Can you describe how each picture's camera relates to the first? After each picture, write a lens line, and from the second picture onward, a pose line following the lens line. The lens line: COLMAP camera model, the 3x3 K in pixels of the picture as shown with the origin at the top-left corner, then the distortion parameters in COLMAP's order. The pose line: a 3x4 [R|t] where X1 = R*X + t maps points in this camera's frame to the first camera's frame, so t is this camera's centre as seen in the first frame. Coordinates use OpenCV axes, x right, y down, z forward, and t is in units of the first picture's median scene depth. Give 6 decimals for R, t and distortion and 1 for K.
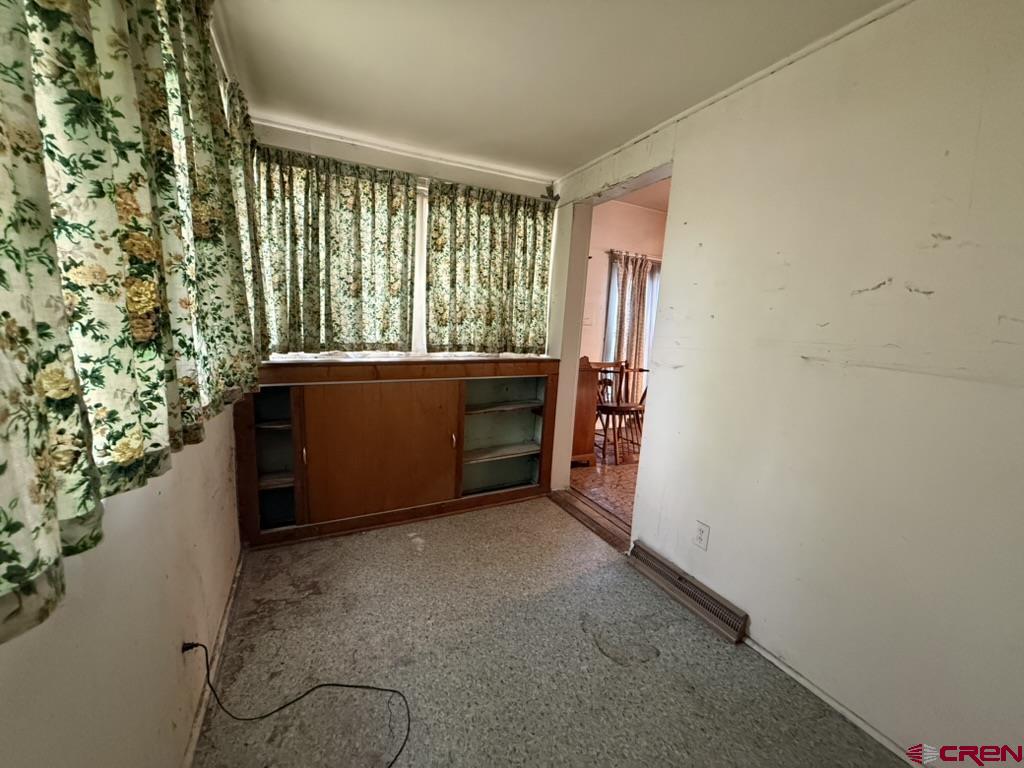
lens RADIAL K [[416.7, 0, 512.0], [0, 416.7, 384.0], [0, 0, 1]] dist [-0.000702, 0.000197]
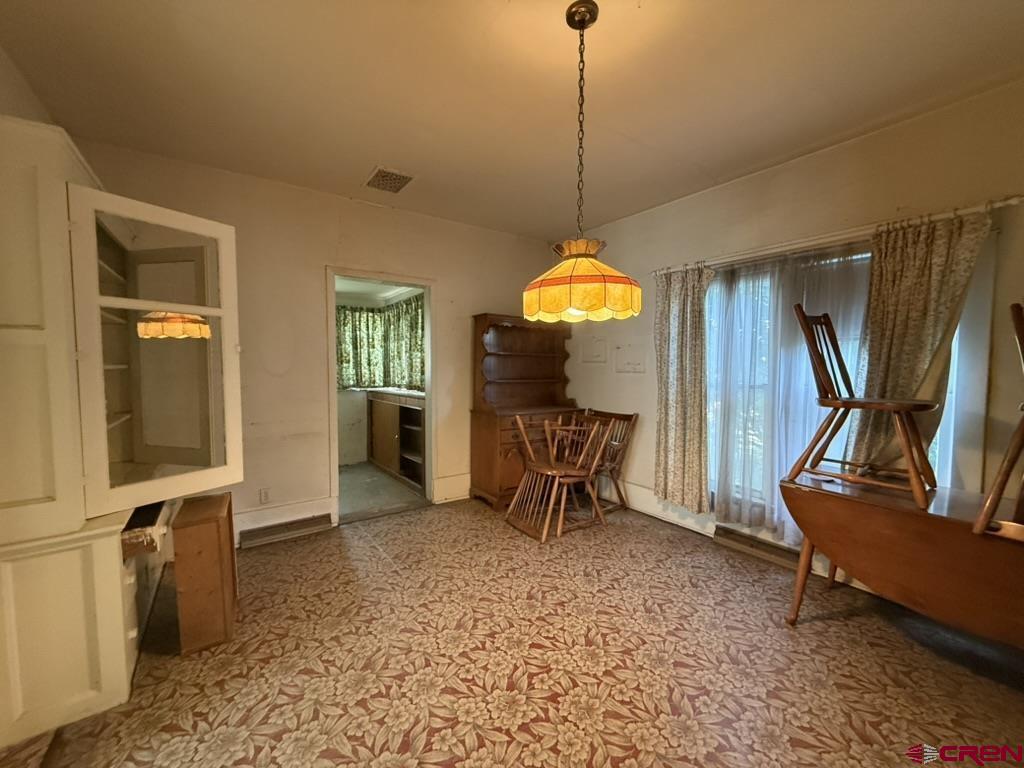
lens RADIAL K [[416.7, 0, 512.0], [0, 416.7, 384.0], [0, 0, 1]] dist [-0.000702, 0.000197]
pose [[0.139589, 0.005843, -0.990192, 0.929999], [-0.138350, 0.990289, -0.013660, -0.077405], [0.980497, 0.138900, 0.139042, 0.661229]]
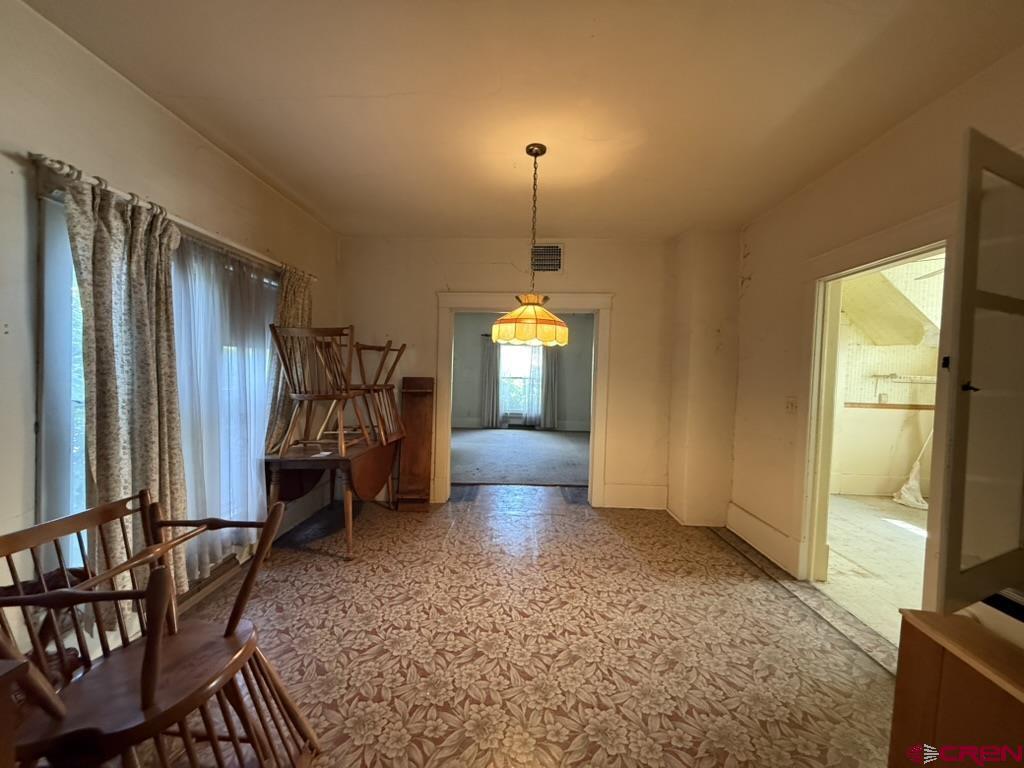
lens RADIAL K [[406.0, 0, 512.0], [0, 406.0, 384.0], [0, 0, 1]] dist [-0.002354, -0.000407]
pose [[0.471565, -0.063041, 0.879575, 0.124917], [0.126716, 0.991934, 0.003158, -0.097399], [-0.872679, 0.109967, 0.475750, 0.537691]]
